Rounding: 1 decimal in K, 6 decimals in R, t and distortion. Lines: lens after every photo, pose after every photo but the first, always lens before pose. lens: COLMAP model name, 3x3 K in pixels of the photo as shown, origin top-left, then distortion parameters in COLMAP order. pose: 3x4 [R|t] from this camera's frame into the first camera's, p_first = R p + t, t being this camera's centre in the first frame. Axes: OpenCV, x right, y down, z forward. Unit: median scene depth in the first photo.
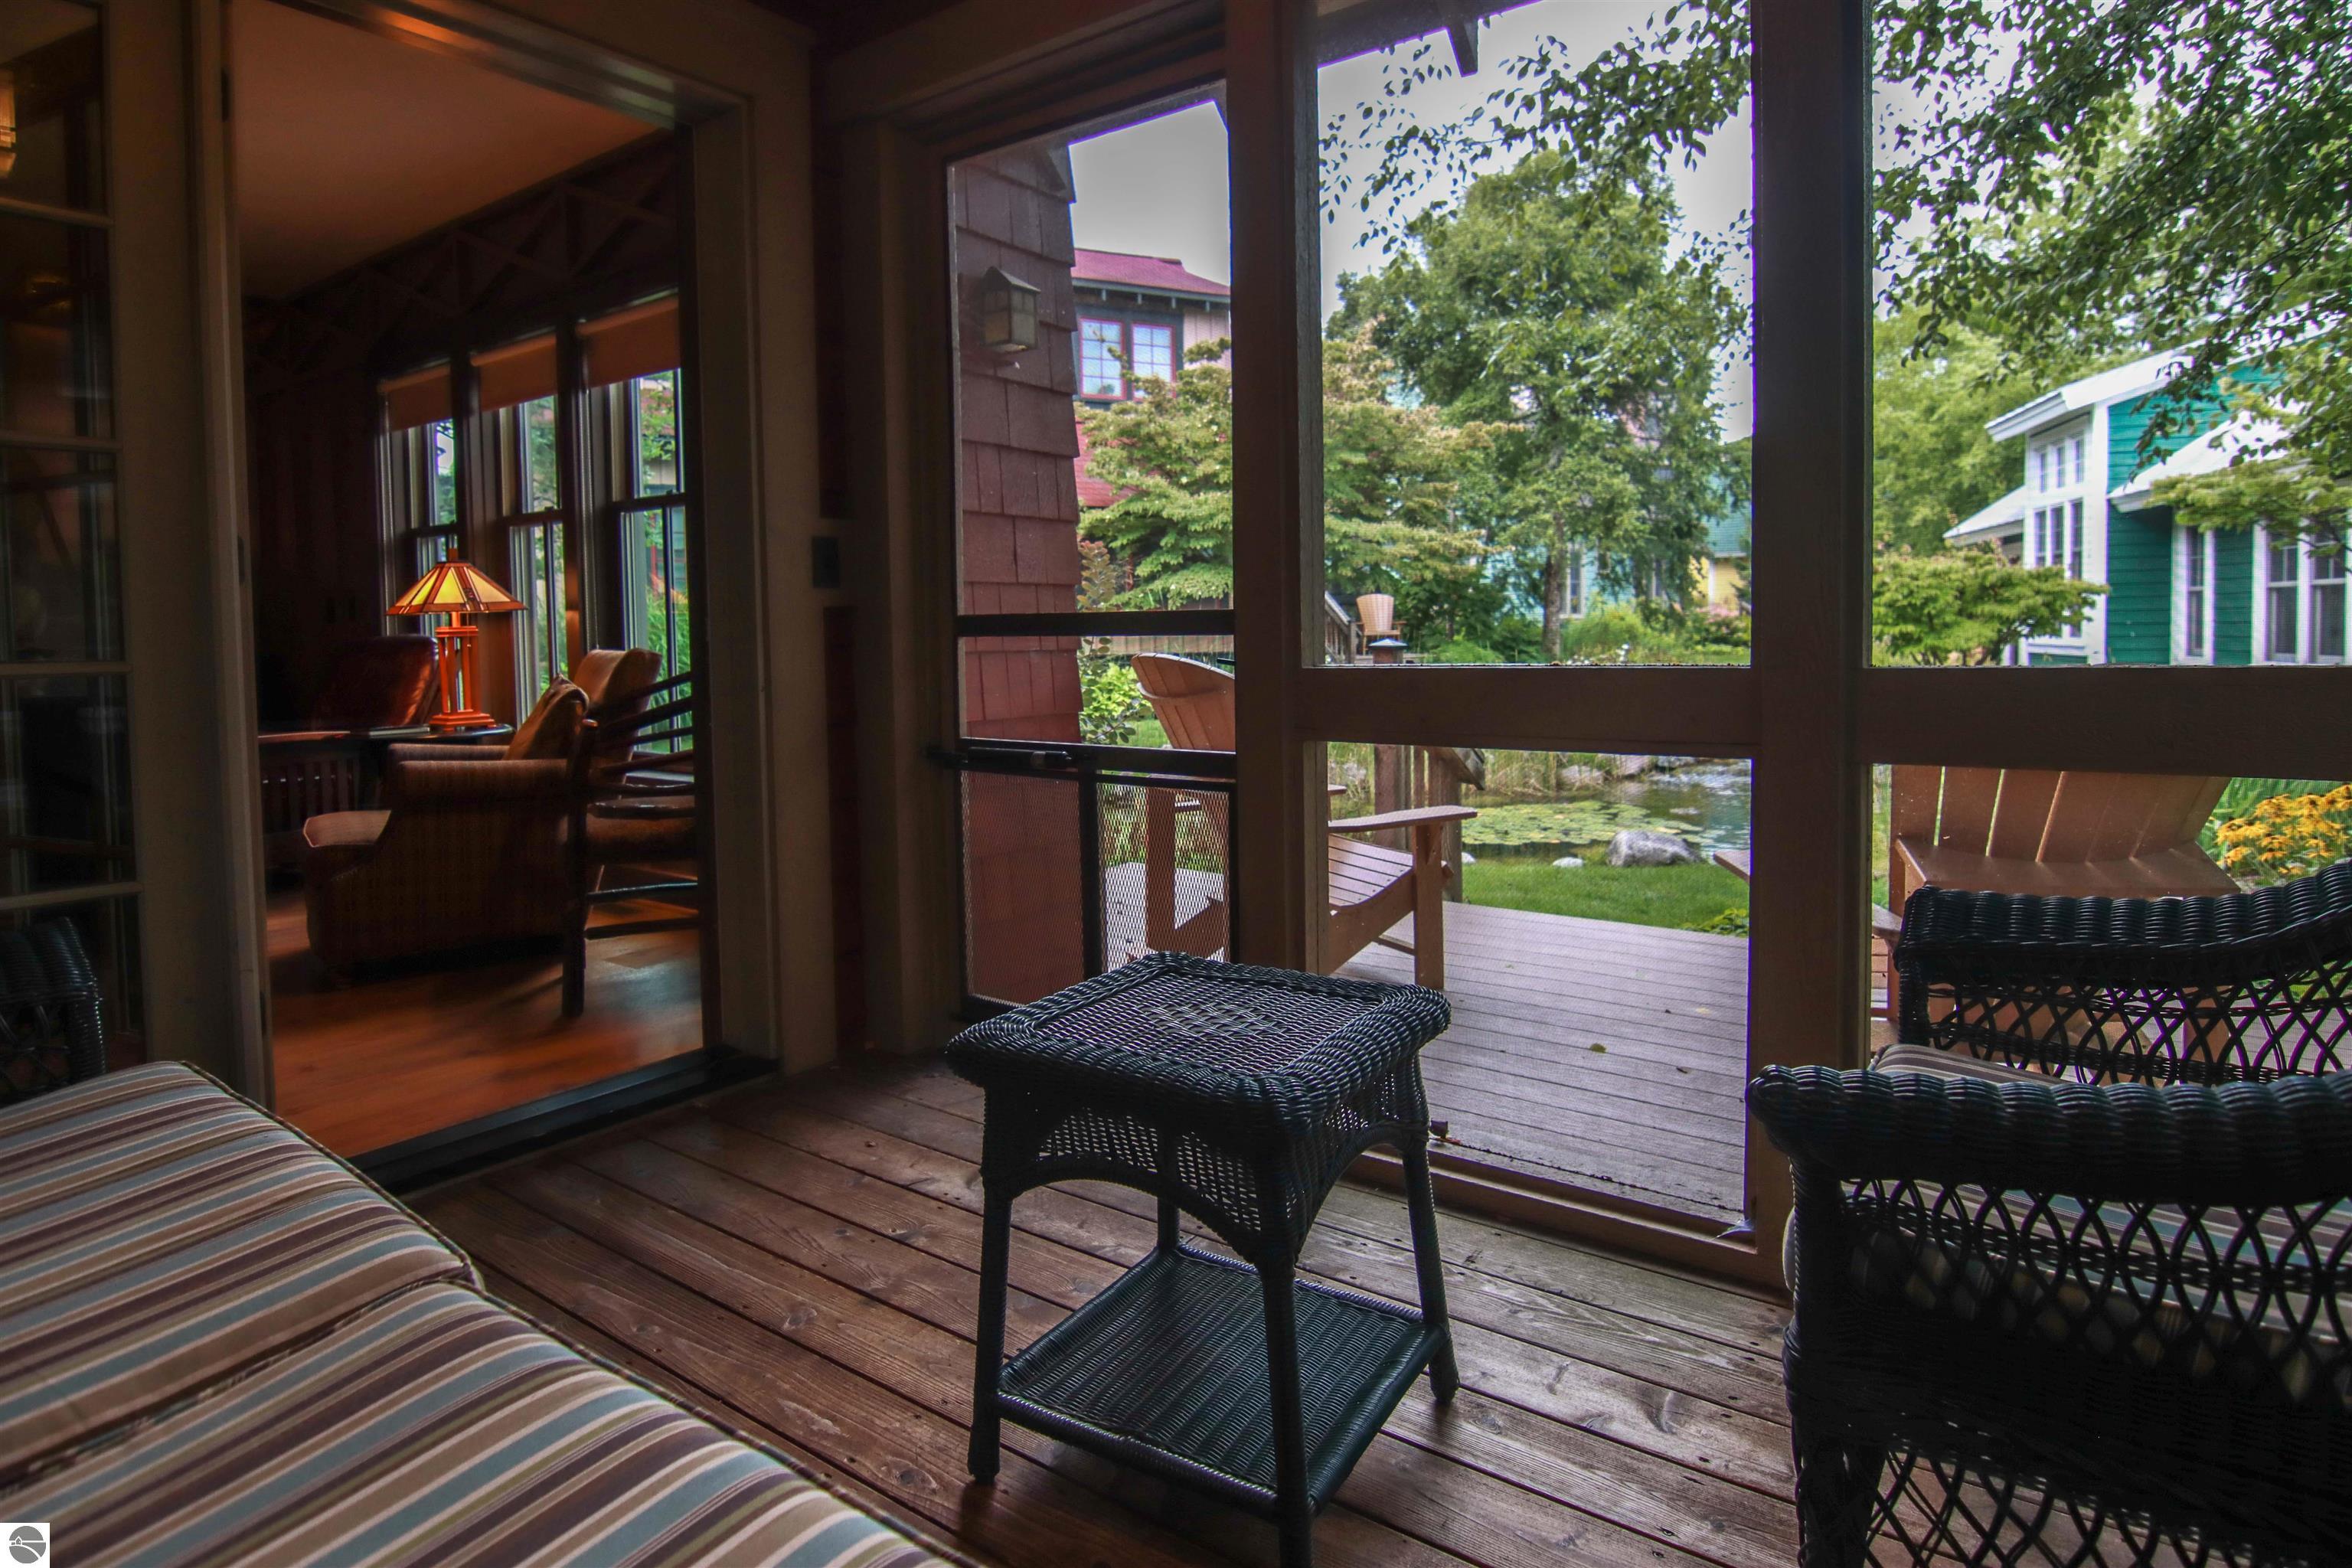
lens RADIAL K [[1275.7, 0, 1160.6], [0, 1275.7, 699.2], [0, 0, 1]] dist [0.002165, -0.000124]
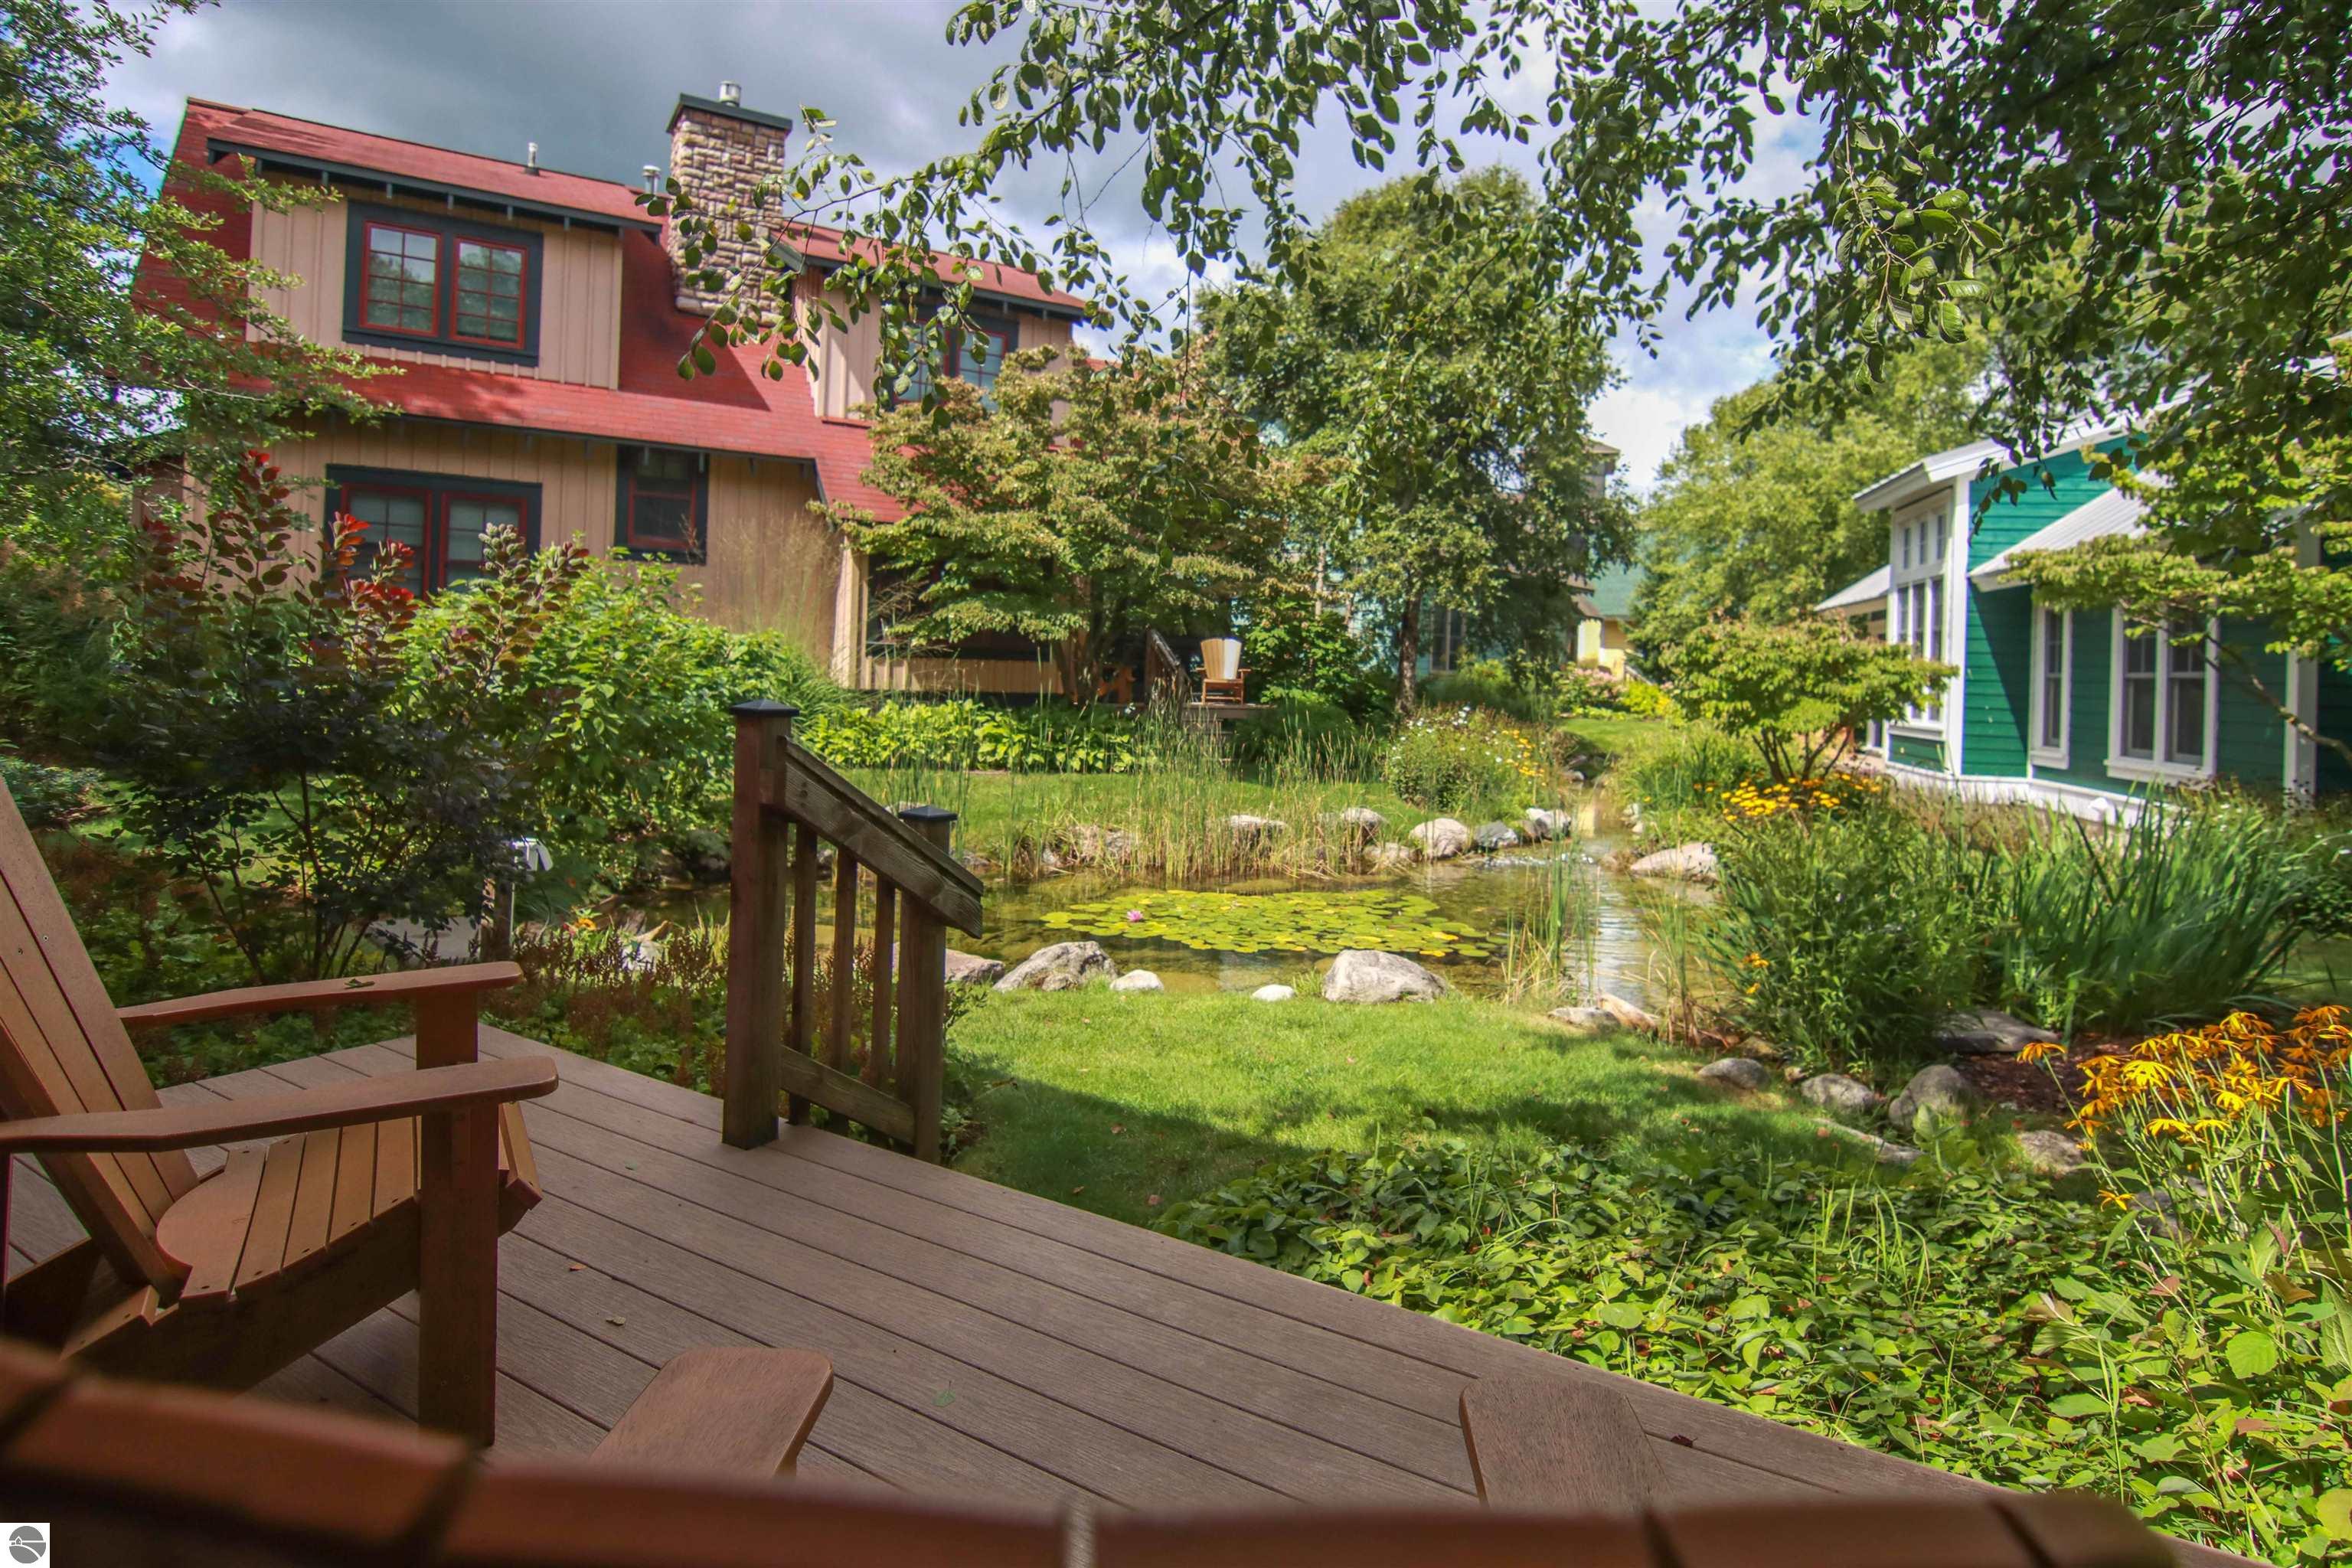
lens RADIAL K [[1275.7, 0, 1160.6], [0, 1275.7, 699.2], [0, 0, 1]] dist [0.002165, -0.000124]
pose [[0.996637, 0.046054, 0.067771, 0.089021], [-0.043973, 0.998524, -0.031874, -0.010061], [-0.069139, 0.028787, 0.997192, 0.103874]]
